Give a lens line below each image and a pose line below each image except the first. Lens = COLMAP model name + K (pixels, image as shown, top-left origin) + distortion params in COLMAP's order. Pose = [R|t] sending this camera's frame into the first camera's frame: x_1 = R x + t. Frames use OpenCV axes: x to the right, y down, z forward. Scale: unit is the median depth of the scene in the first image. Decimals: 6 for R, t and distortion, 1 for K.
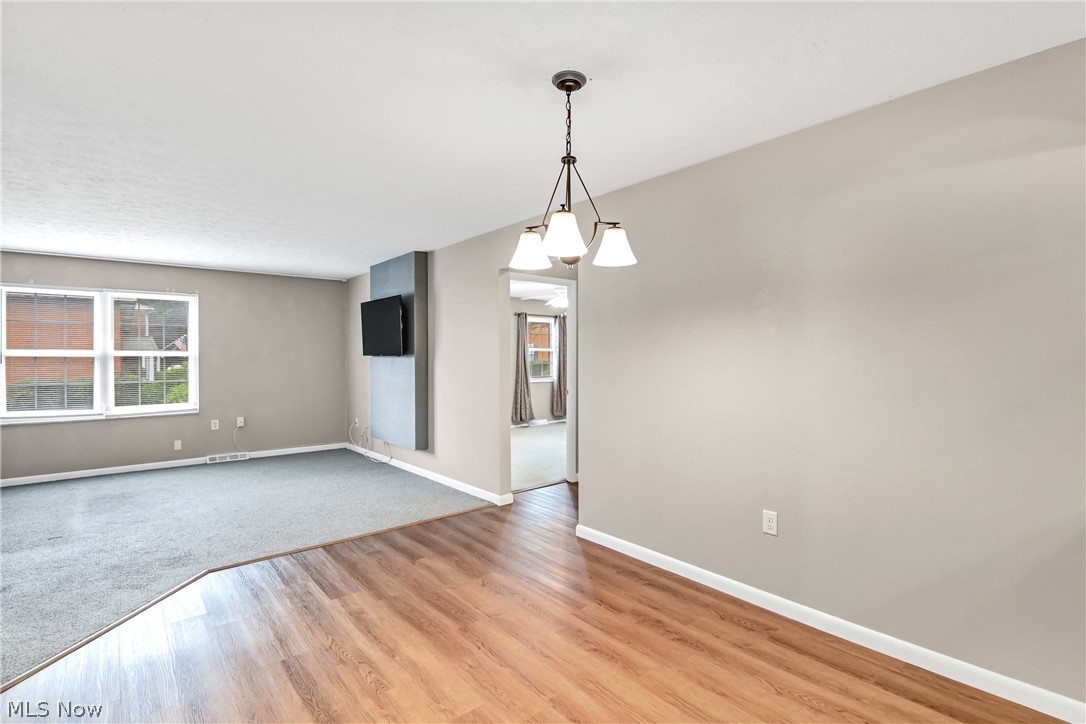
lens RADIAL K [[503.1, 0, 543.7], [0, 503.1, 360.3], [0, 0, 1]] dist [0.004633, -0.011353]
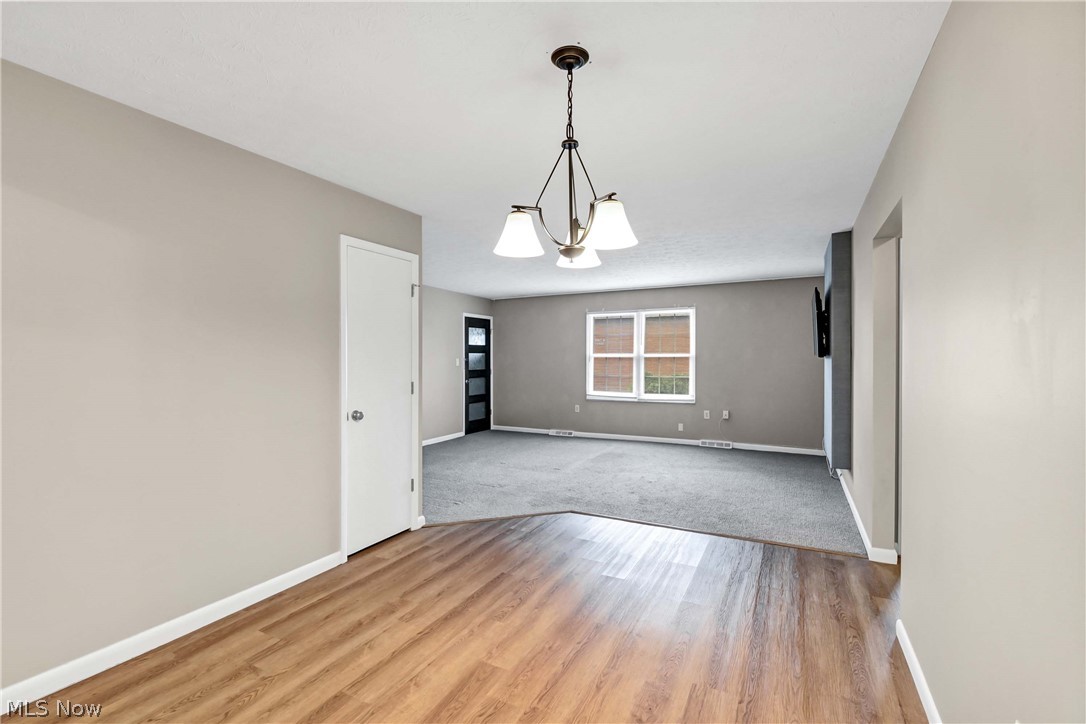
lens RADIAL K [[490.3, 0, 543.0], [0, 490.3, 362.0], [0, 0, 1]] dist [0.001968, -0.000018]
pose [[0.381893, 0.009249, -0.924160, 0.318265], [-0.006613, 0.999952, 0.007275, -0.003164], [0.924183, 0.003333, 0.381936, 0.228514]]
